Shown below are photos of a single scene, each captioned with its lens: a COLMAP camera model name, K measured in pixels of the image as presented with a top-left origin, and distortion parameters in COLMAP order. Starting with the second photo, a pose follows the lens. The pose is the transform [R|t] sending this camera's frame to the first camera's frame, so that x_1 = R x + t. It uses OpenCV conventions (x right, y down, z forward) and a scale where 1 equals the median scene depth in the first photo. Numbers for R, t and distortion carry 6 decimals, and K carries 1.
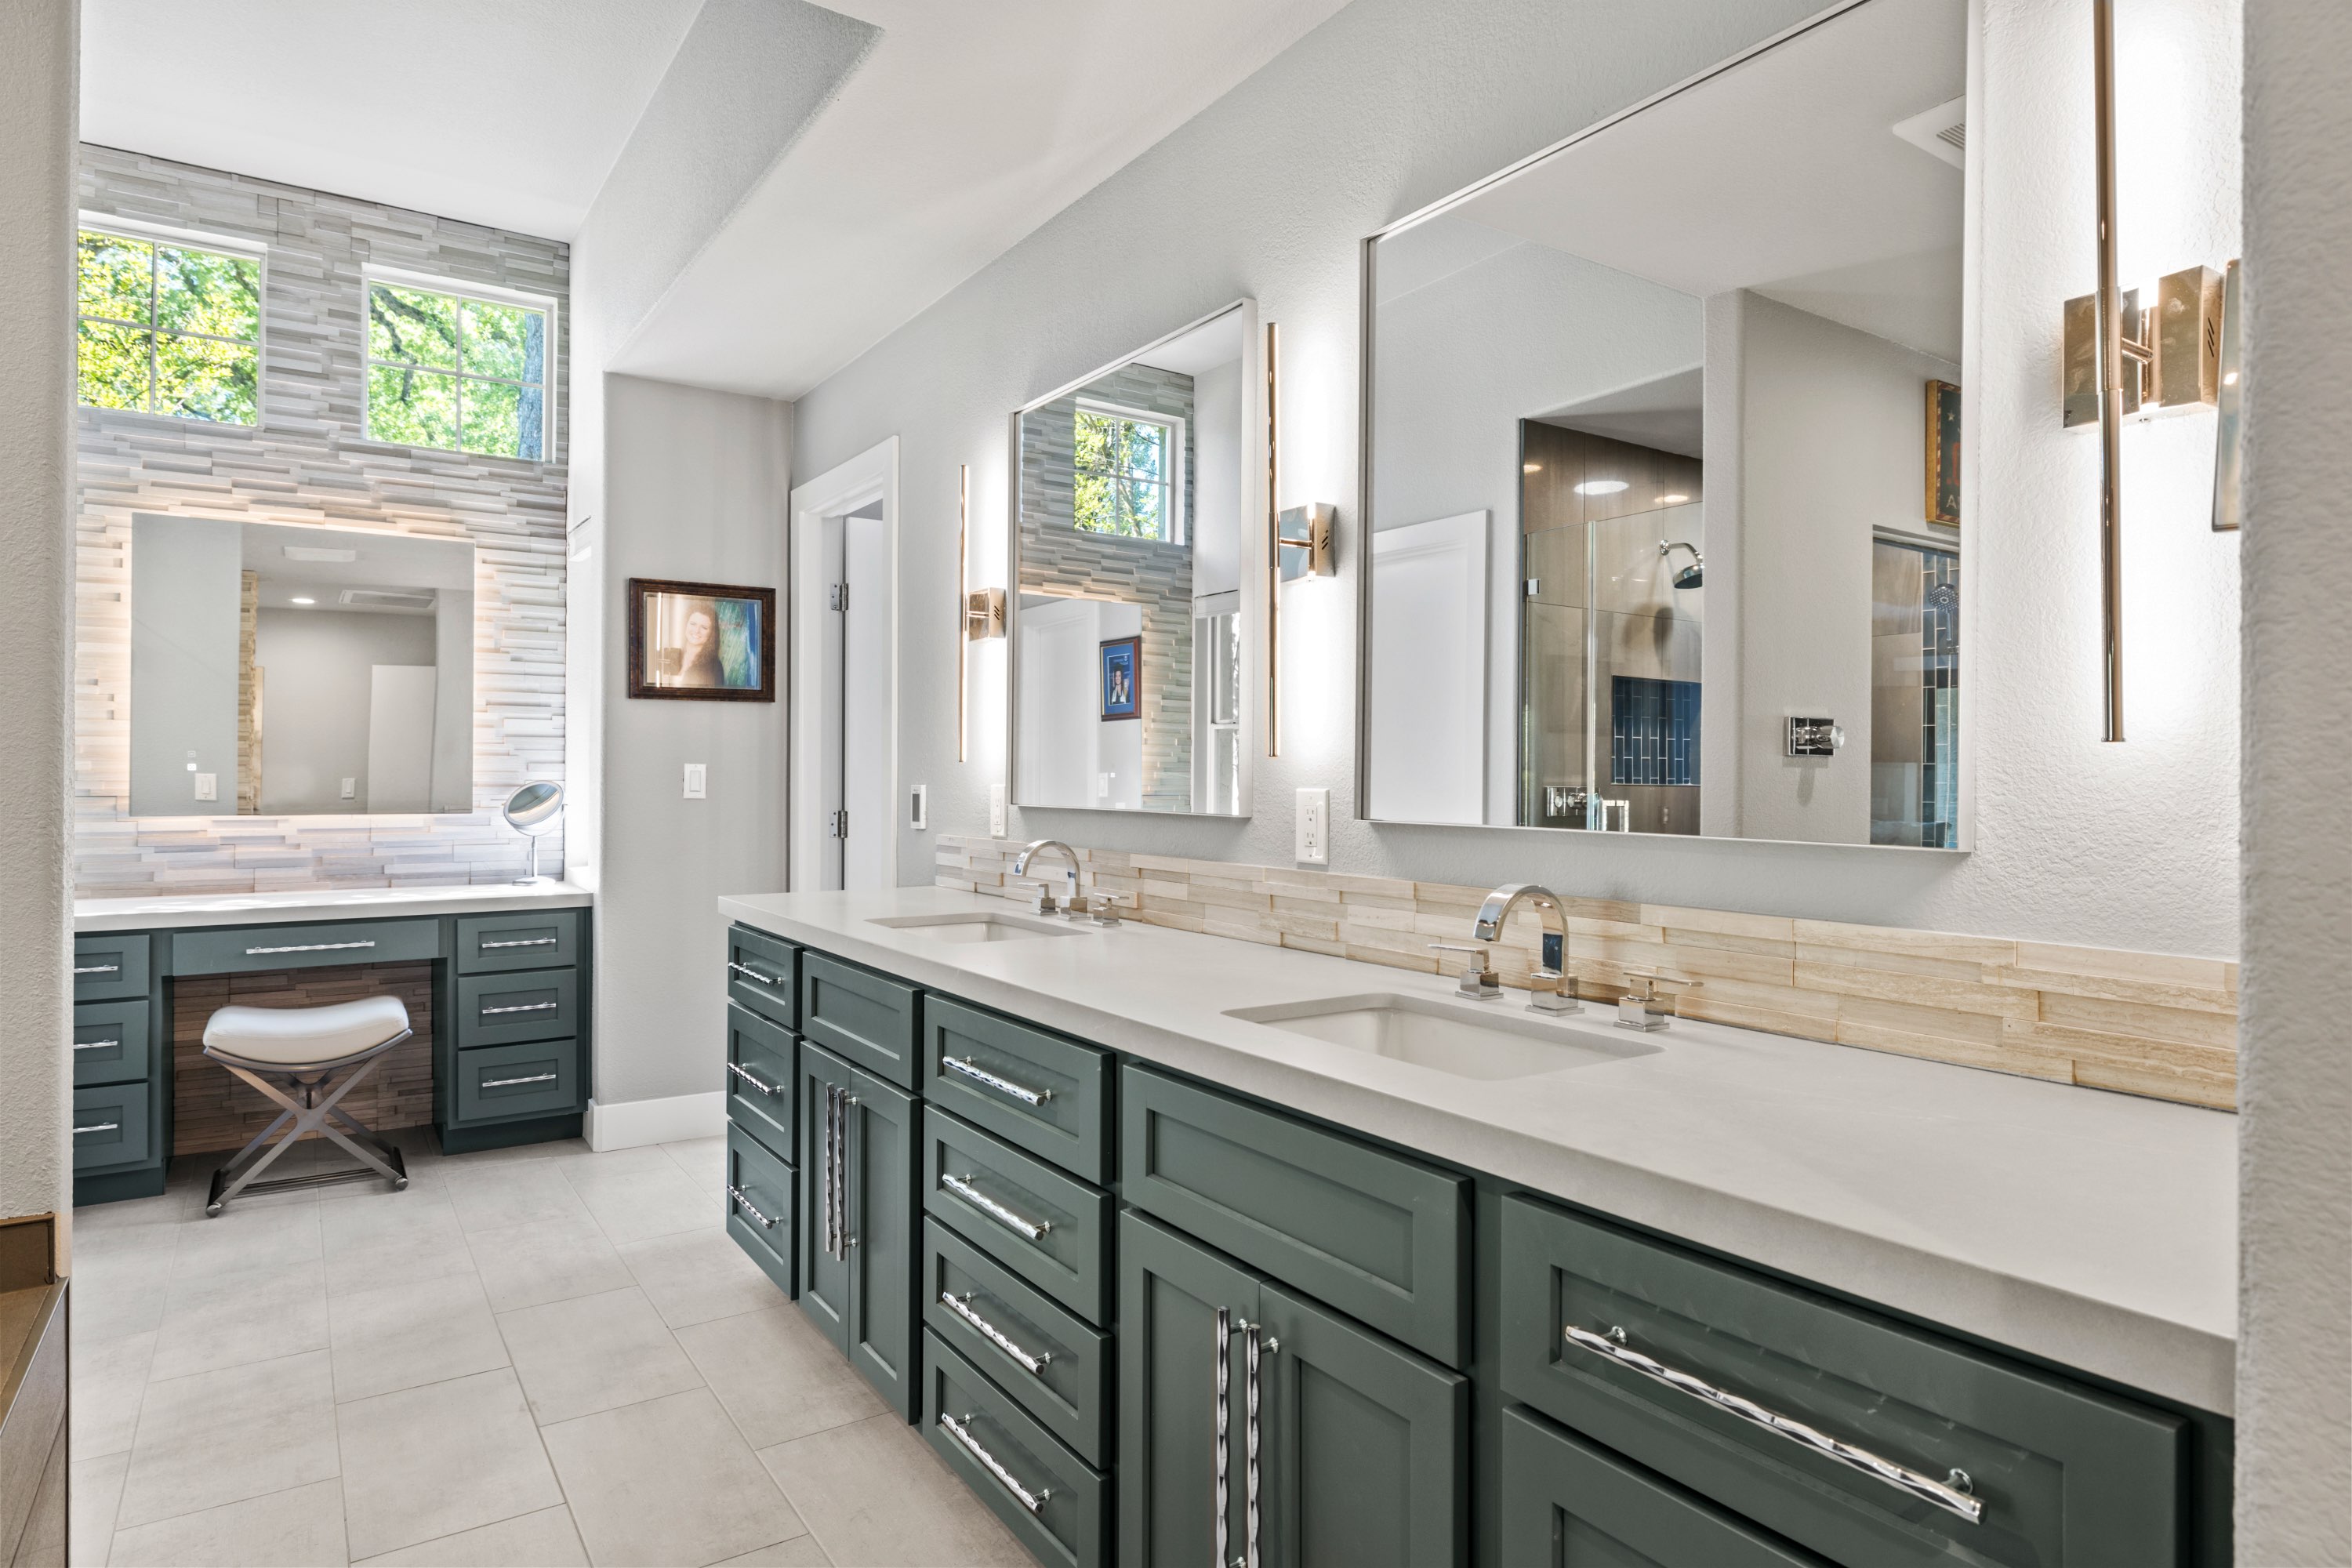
lens RADIAL K [[1359.9, 0, 1177.8], [0, 1359.9, 771.3], [0, 0, 1]] dist [-0.002239, -0.000199]
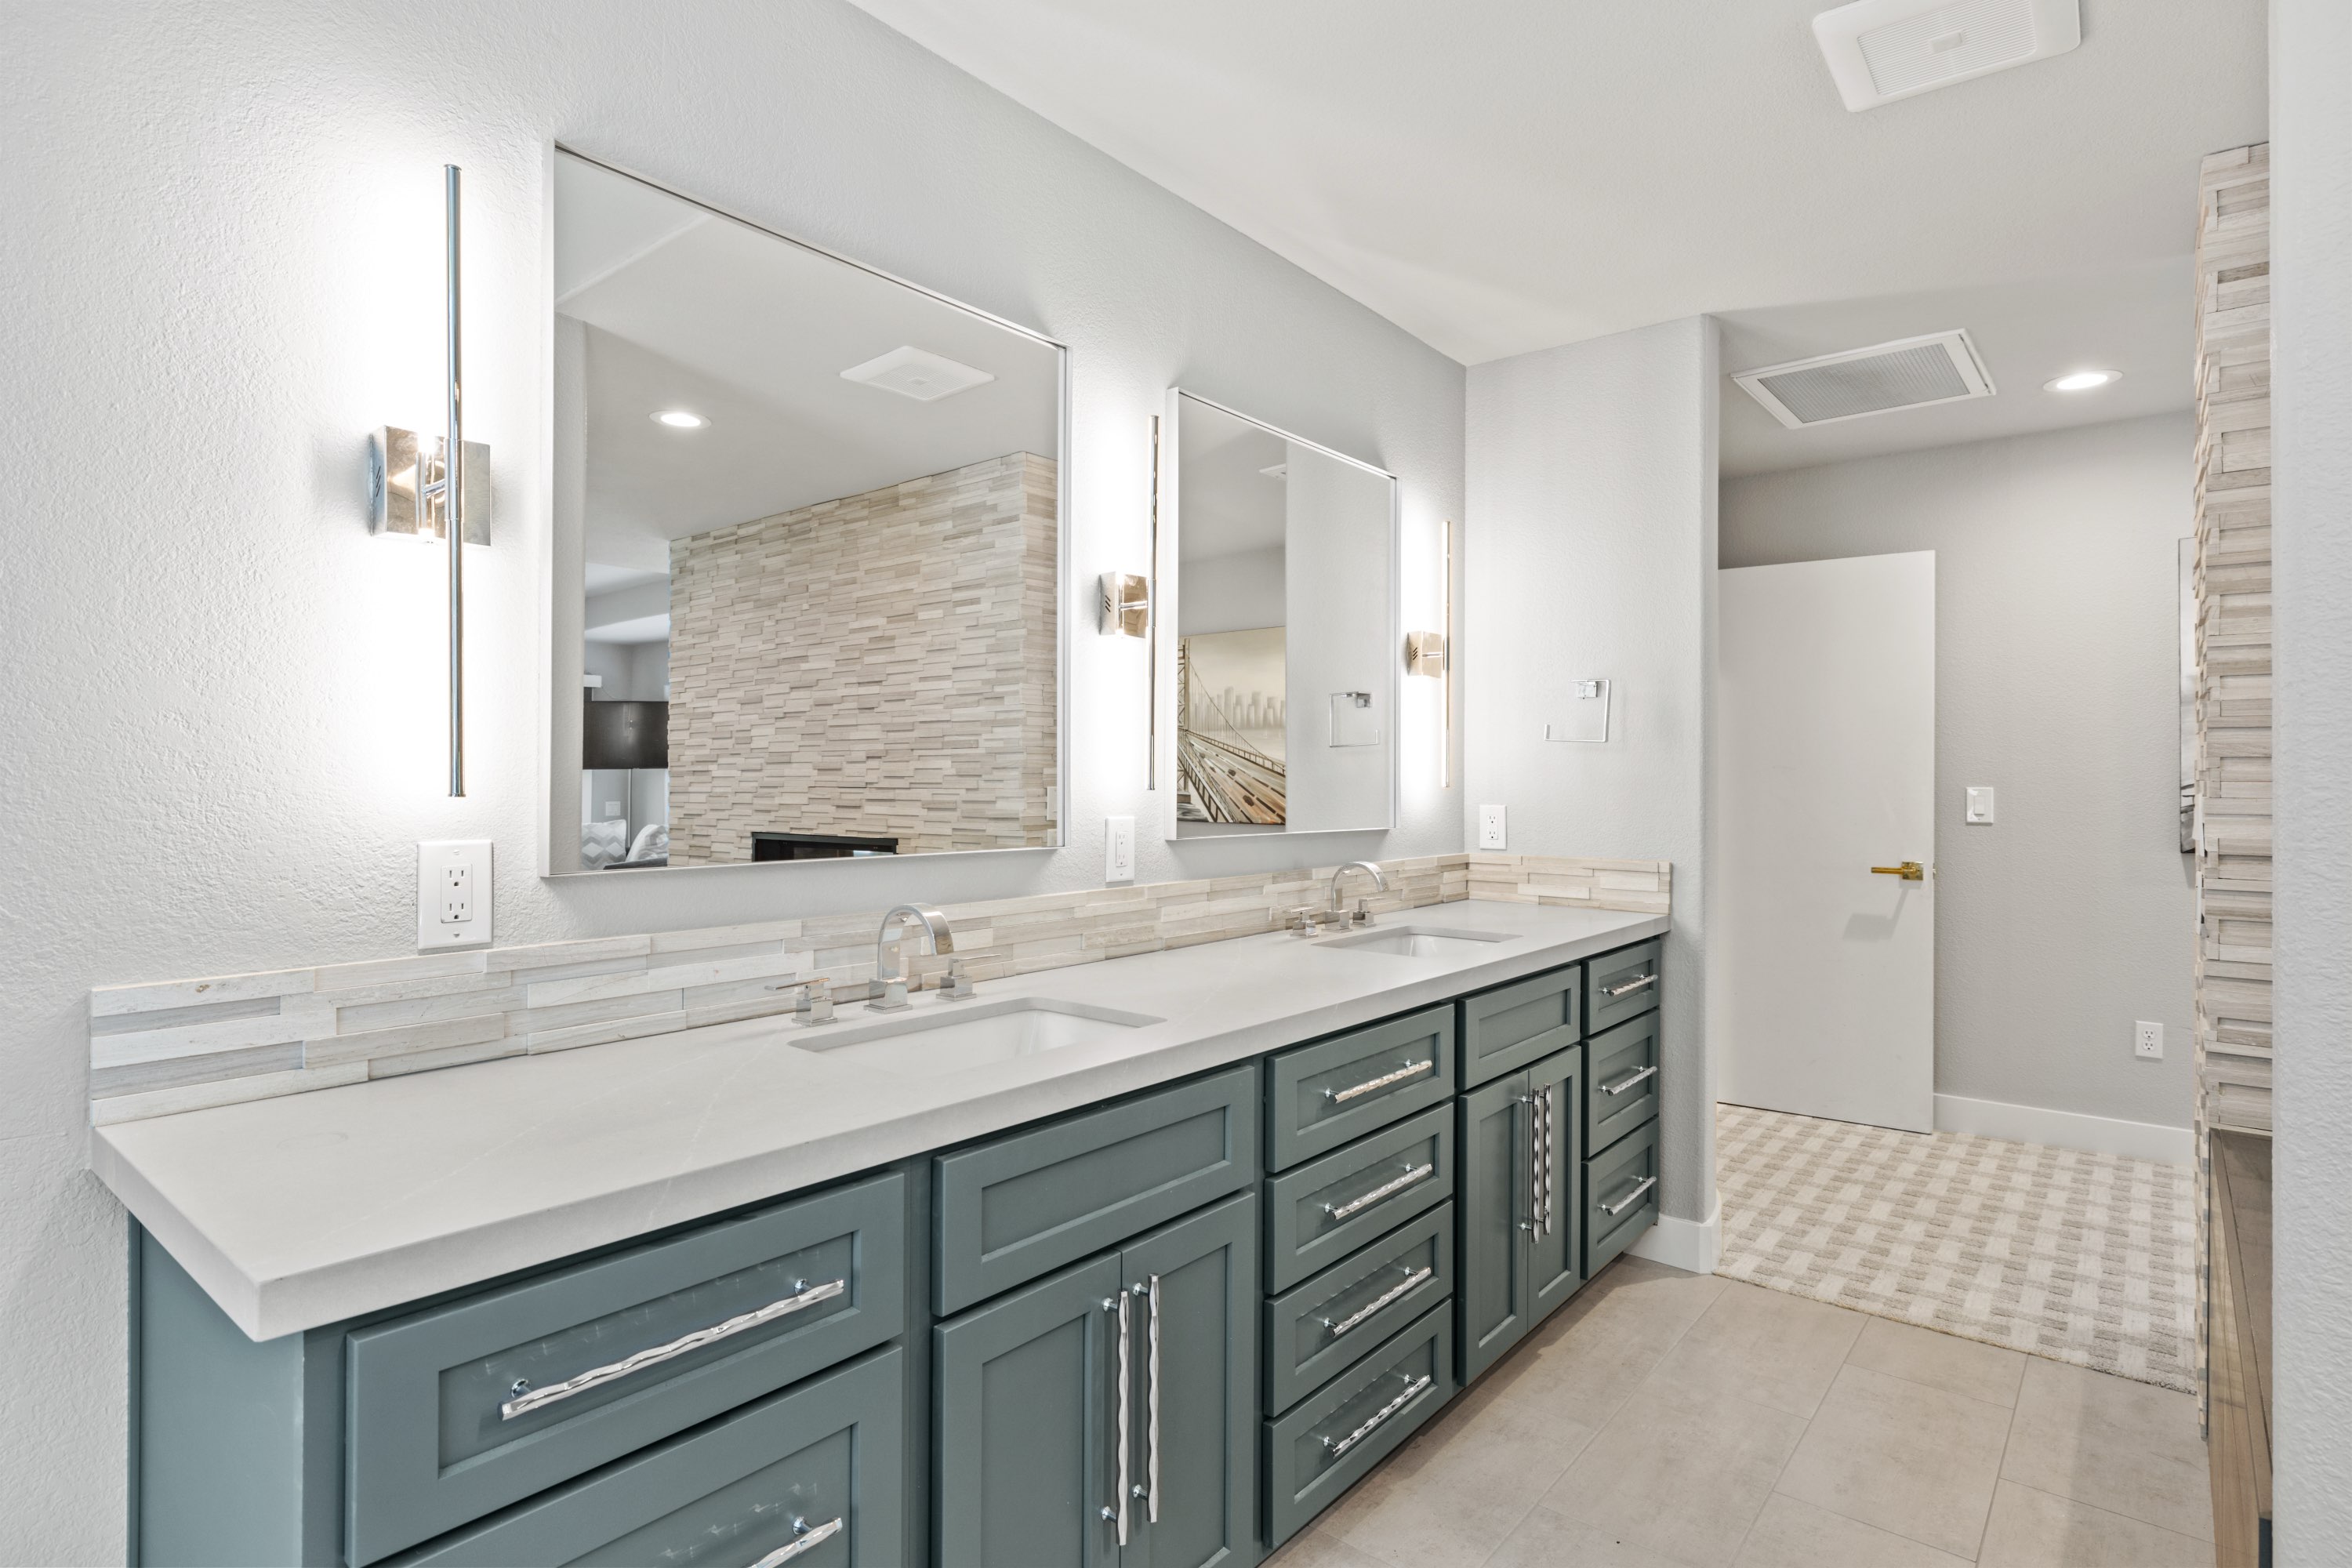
lens RADIAL K [[1210.1, 0, 1170.8], [0, 1210.1, 781.0], [0, 0, 1]] dist [-0.026987, -0.000965]
pose [[-0.275744, -0.017795, 0.961066, -0.895278], [-0.013859, 0.999798, 0.014536, -0.032897], [-0.961131, -0.009312, -0.275935, 1.231606]]
